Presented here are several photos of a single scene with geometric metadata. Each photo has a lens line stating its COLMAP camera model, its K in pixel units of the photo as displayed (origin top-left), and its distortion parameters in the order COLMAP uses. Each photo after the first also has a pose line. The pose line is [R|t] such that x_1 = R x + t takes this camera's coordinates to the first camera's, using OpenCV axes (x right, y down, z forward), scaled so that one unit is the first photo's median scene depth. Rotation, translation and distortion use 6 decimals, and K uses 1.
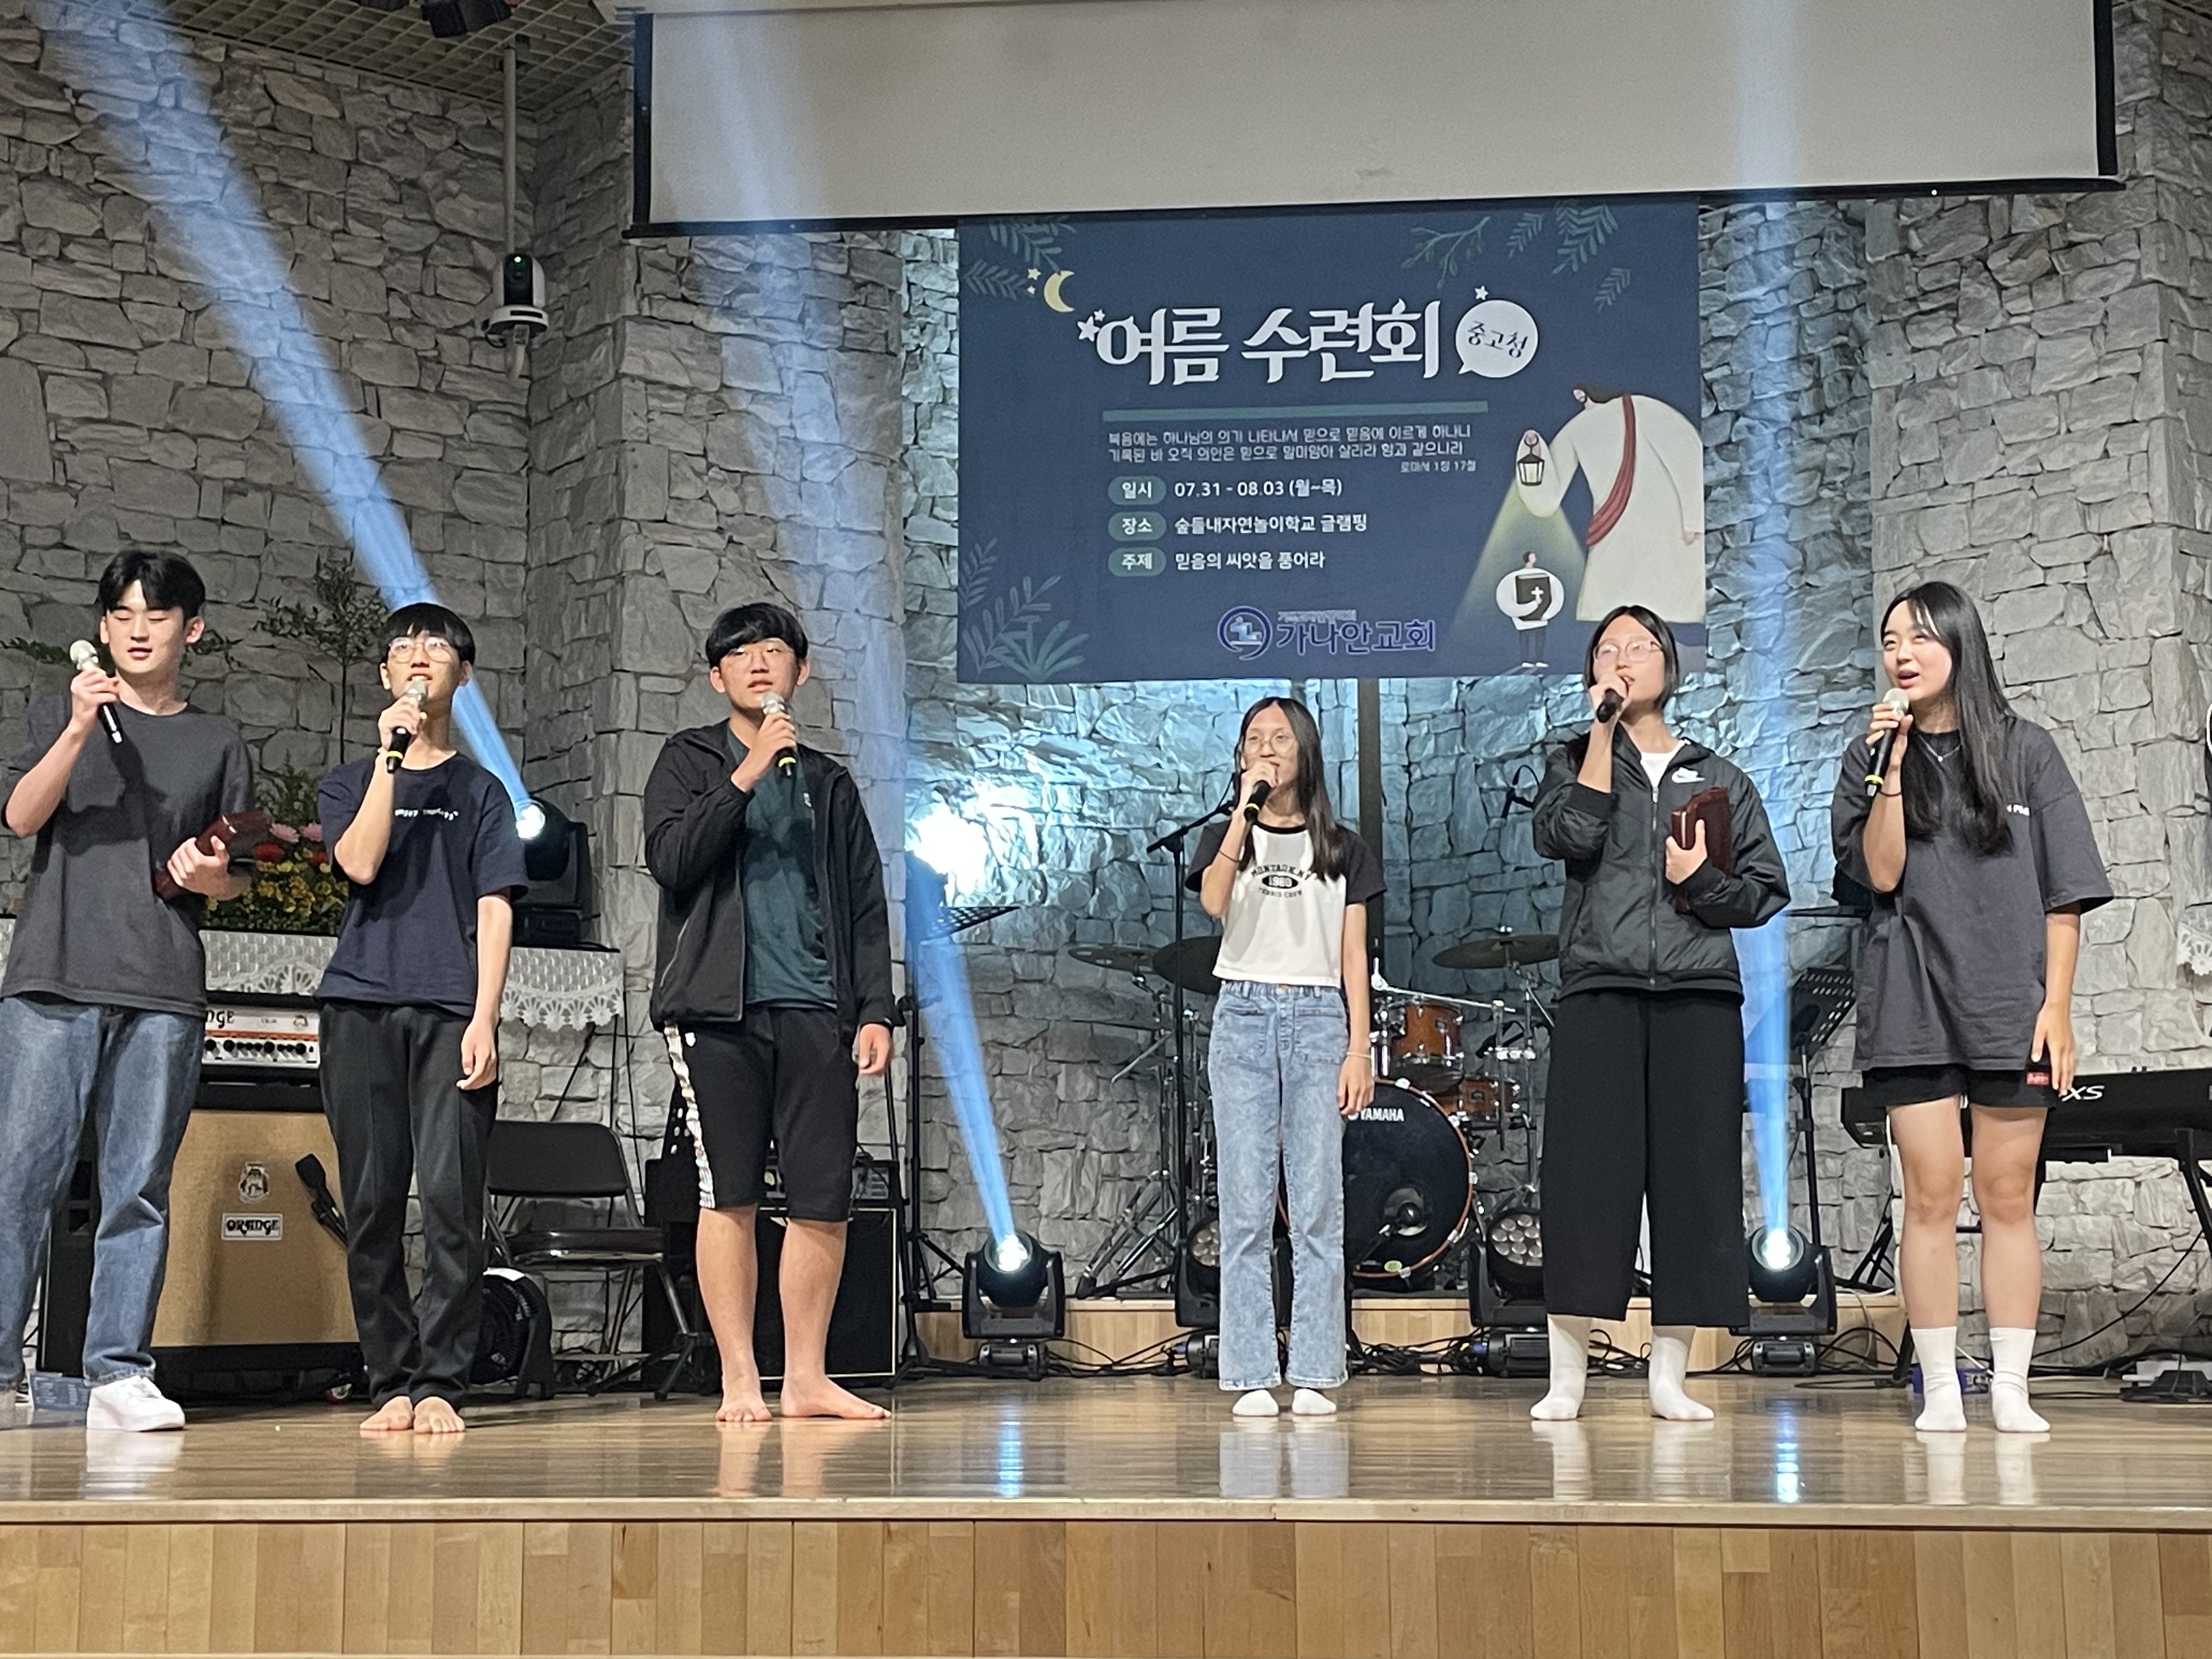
lens RADIAL K [[3234.9, 0, 1102.5], [0, 3234.9, 780.8], [0, 0, 1]] dist [0.167270, -0.492146]
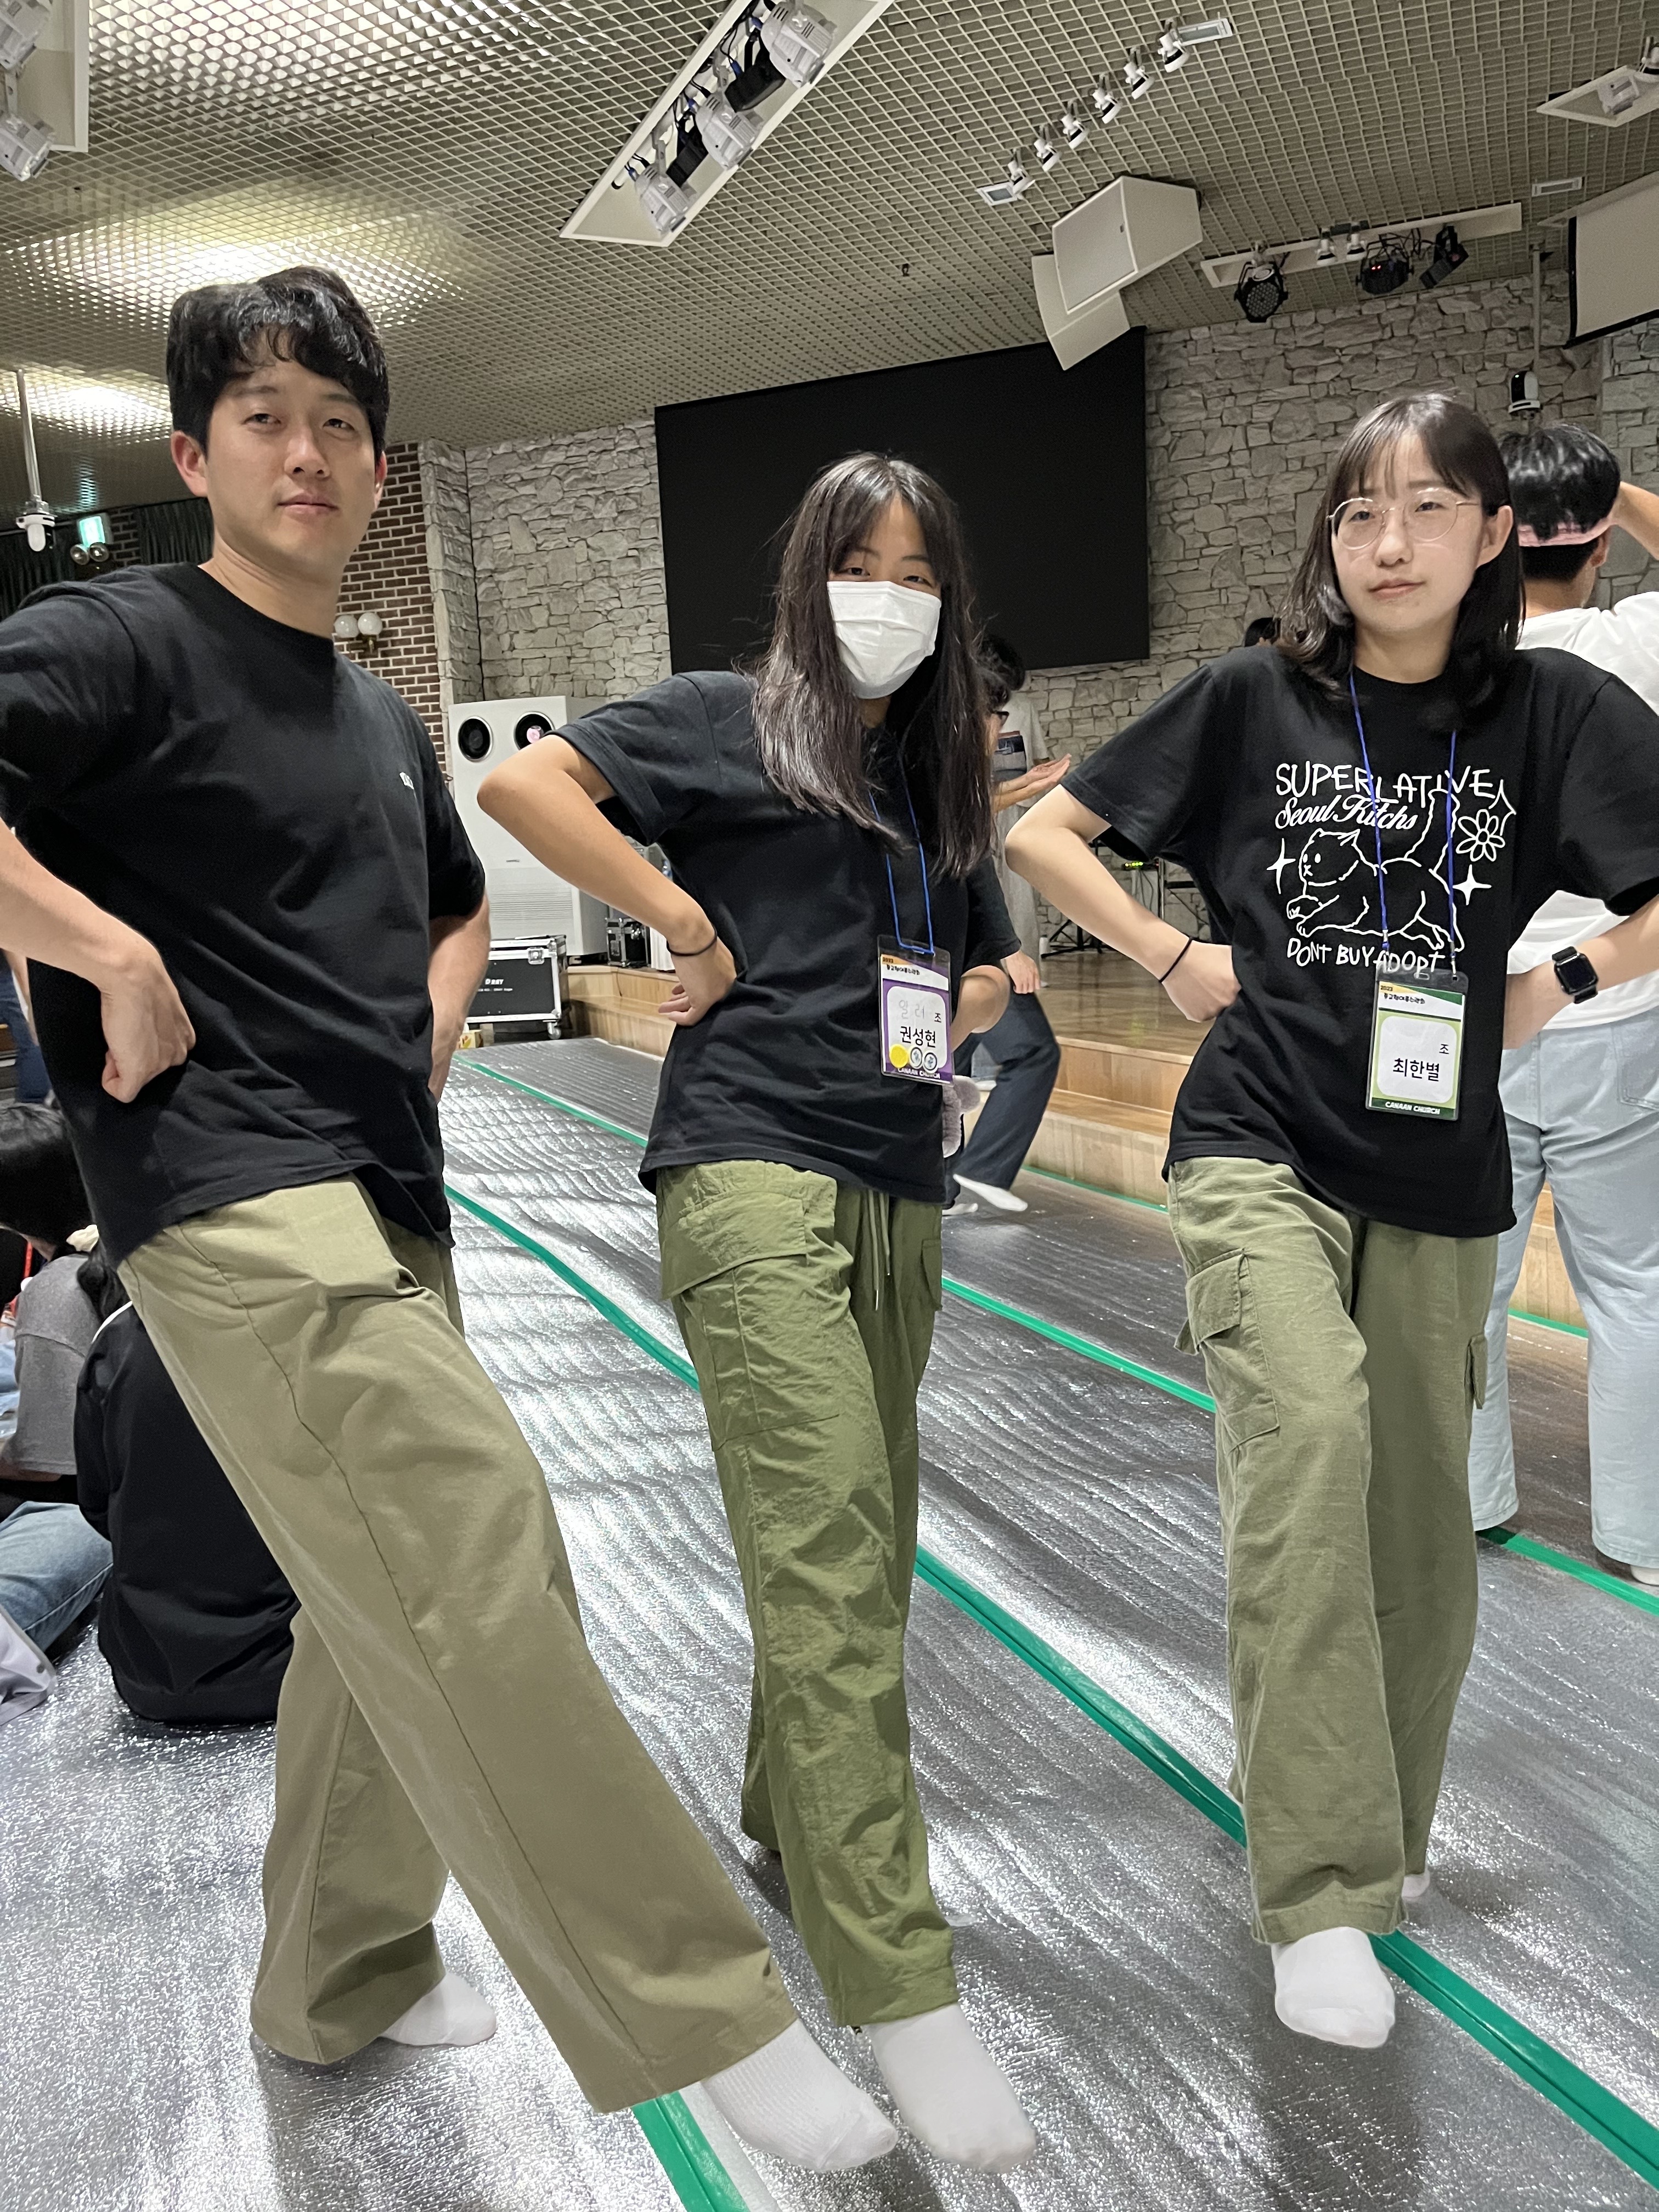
lens RADIAL K [[1654.3, 0, 829.5], [0, 1654.3, 1106.0], [0, 0, 1]] dist [0.098937, -0.093201]
pose [[0.498934, 0.116610, -0.858759, 0.533182], [0.172796, 0.957625, 0.230428, -0.044701], [0.849239, -0.263358, 0.457642, 0.062413]]
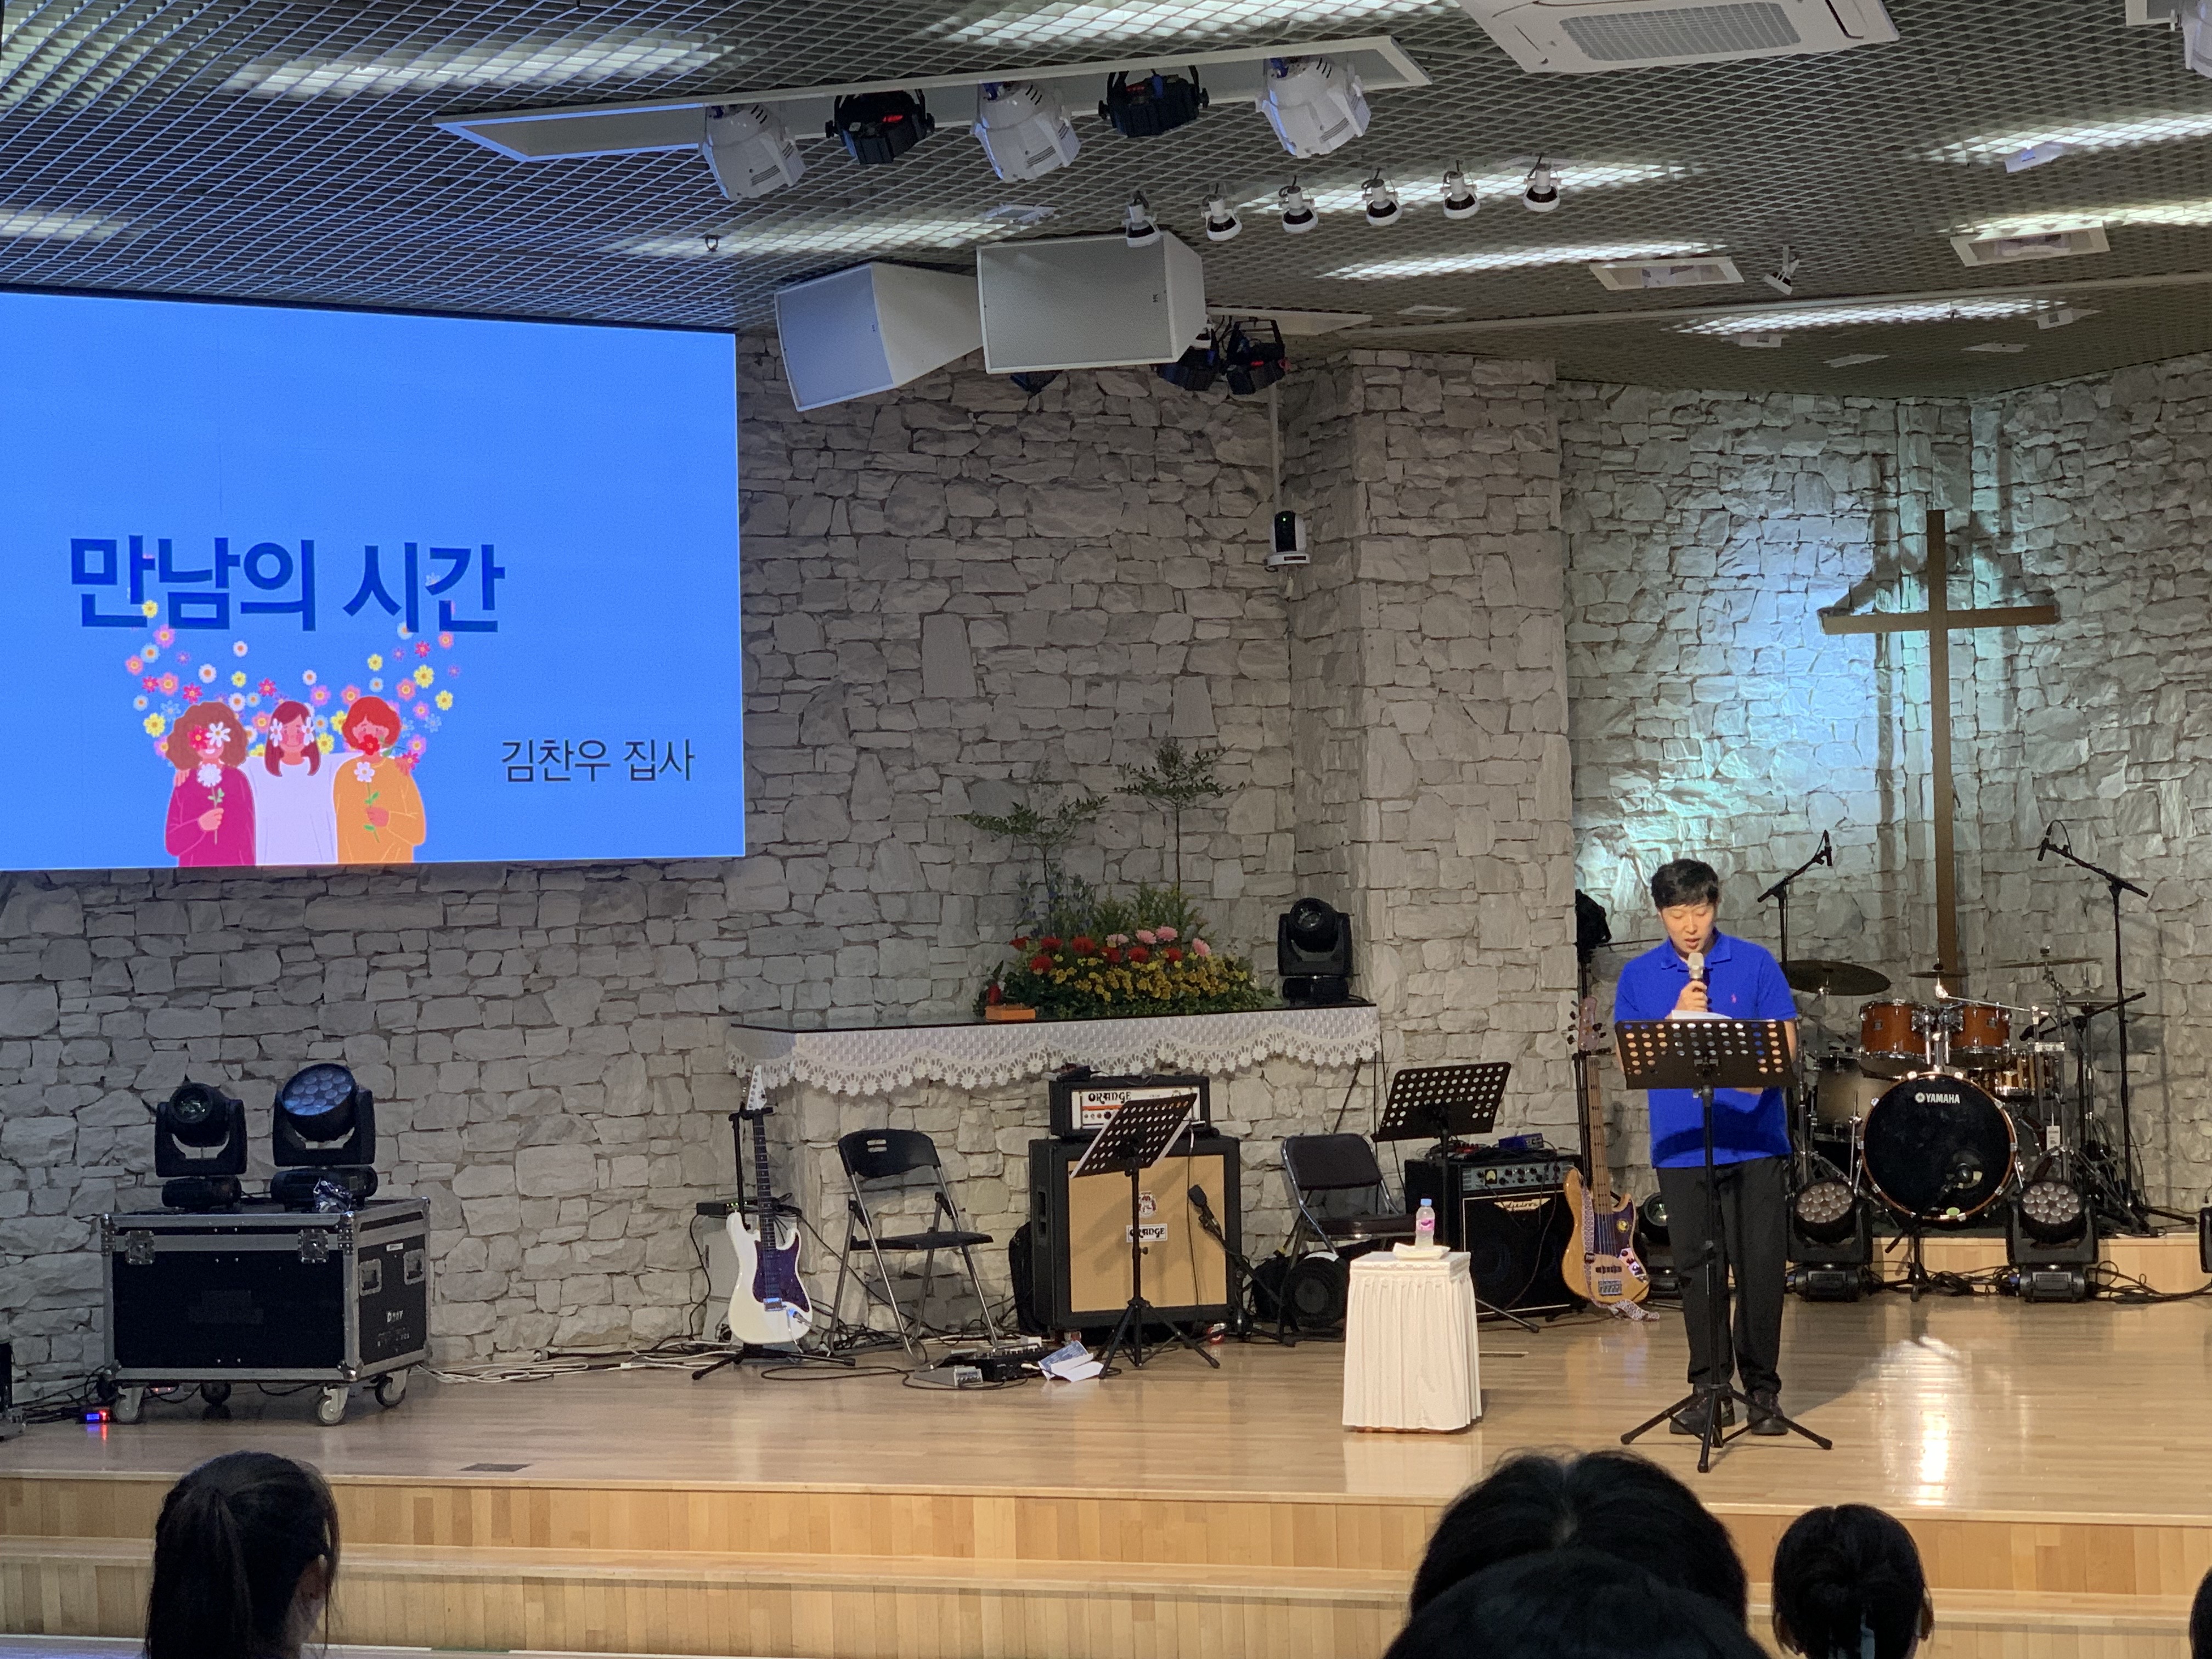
lens RADIAL K [[3772.4, 0, 1106.0], [0, 3772.4, 829.5], [0, 0, 1]] dist [-0.162408, 3.343422]
pose [[0.984700, -0.022623, -0.172785, 0.019373], [0.045525, 0.990499, 0.129764, -0.236931], [0.168207, -0.135645, 0.976374, -0.594350]]
